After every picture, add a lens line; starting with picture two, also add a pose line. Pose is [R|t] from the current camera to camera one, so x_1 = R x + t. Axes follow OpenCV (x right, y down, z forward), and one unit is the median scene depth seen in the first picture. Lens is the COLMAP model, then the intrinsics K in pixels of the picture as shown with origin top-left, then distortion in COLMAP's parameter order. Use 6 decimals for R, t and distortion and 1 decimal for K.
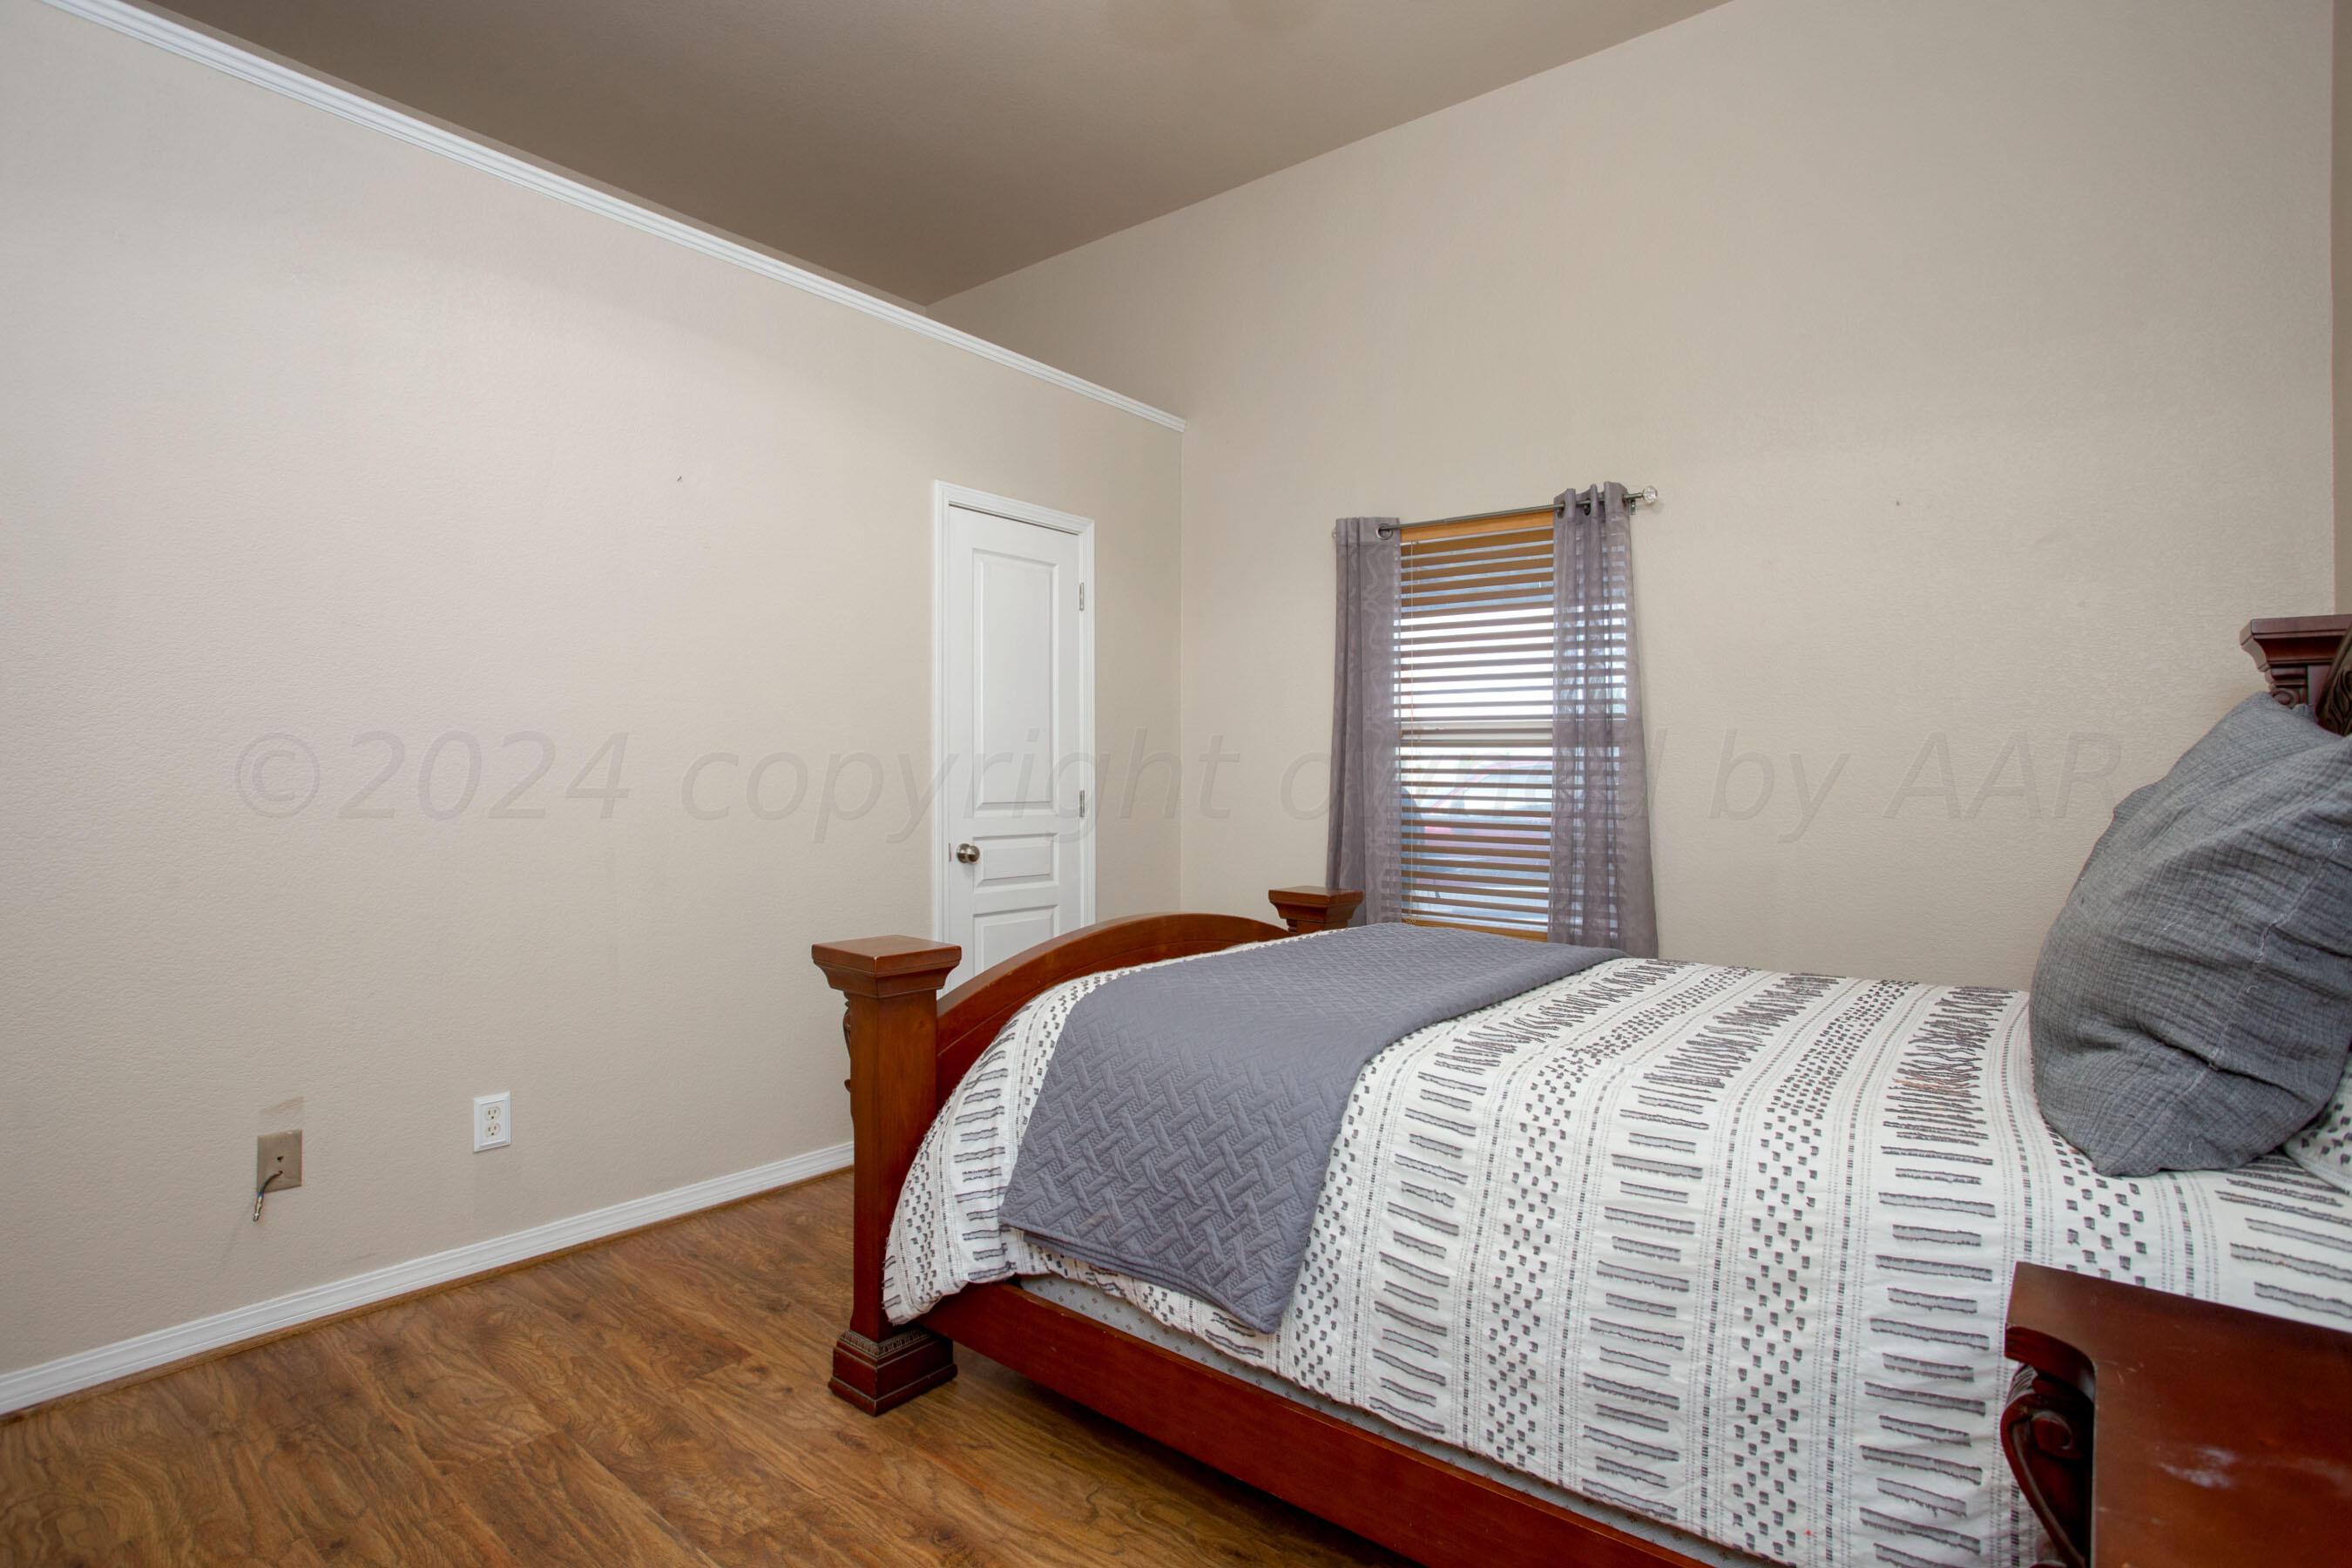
lens RADIAL K [[1160.7, 0, 1176.0], [0, 1160.7, 784.0], [0, 0, 1]] dist [-0.065619, 0.030198]
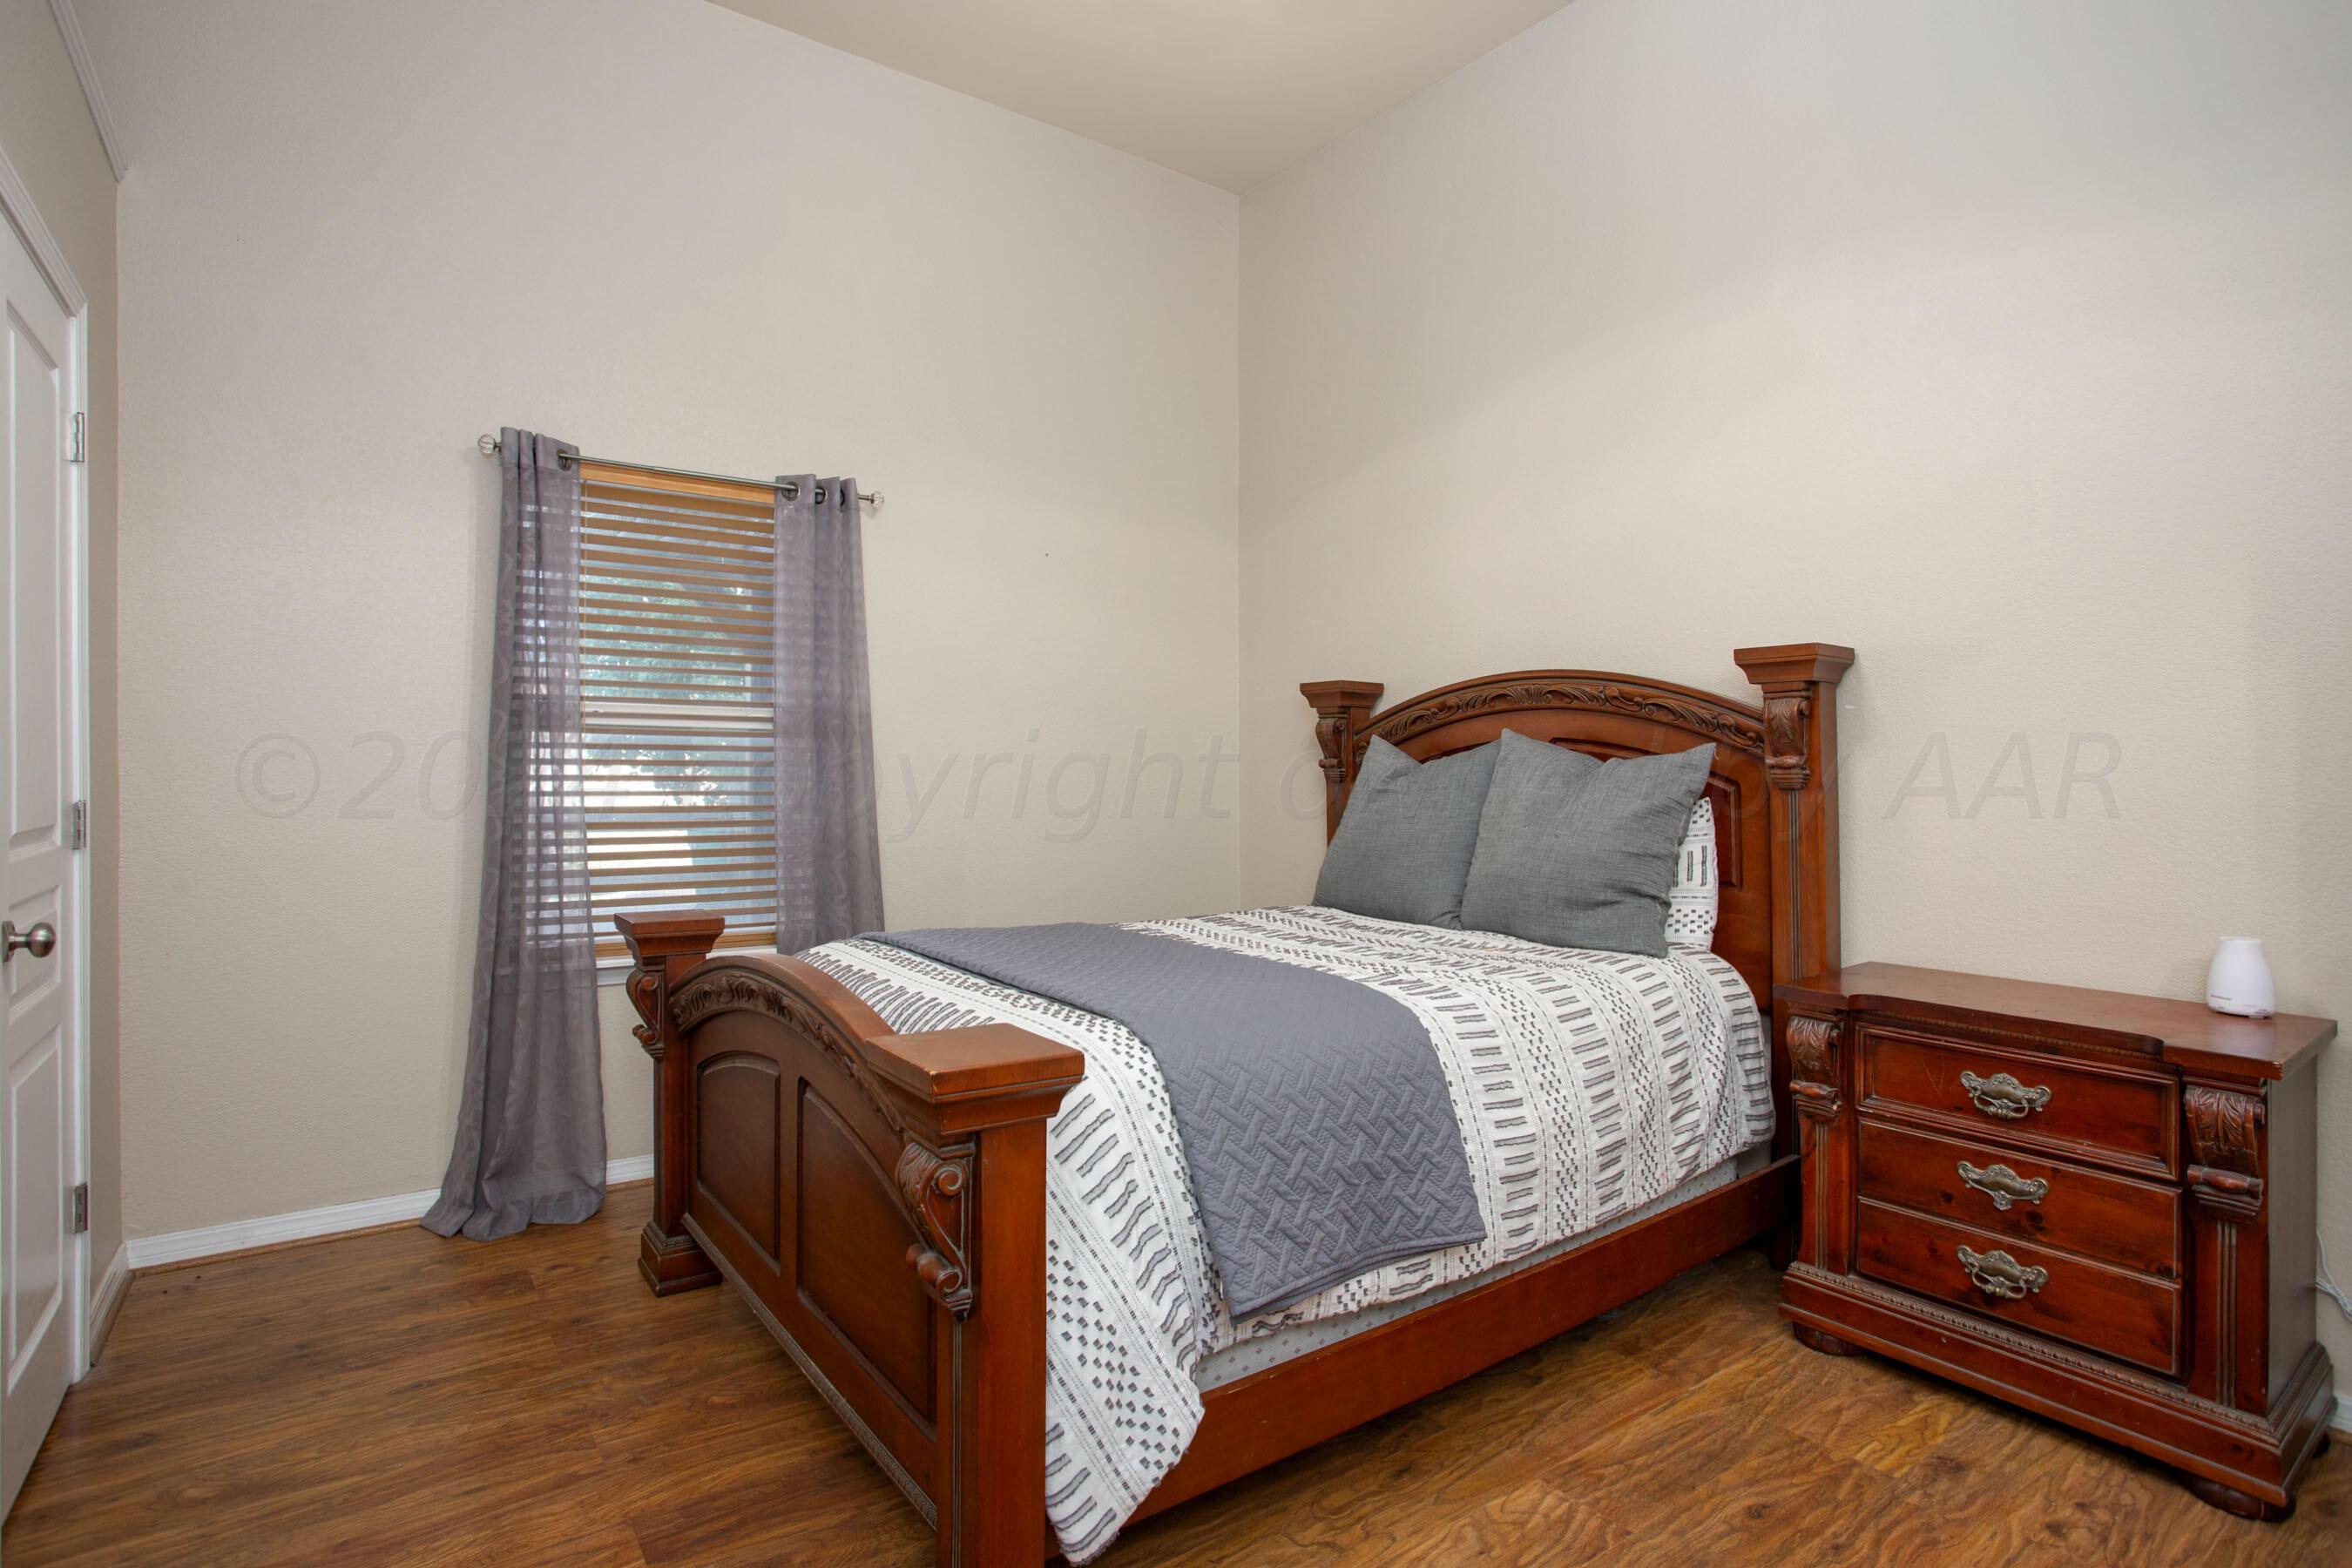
lens RADIAL K [[1160.7, 0, 1176.0], [0, 1160.7, 784.0], [0, 0, 1]] dist [-0.065619, 0.030198]
pose [[0.276159, -0.024137, 0.960809, -1.186199], [0.007349, 0.999708, 0.023002, -0.032169], [-0.961084, 0.000709, 0.276256, 0.999409]]
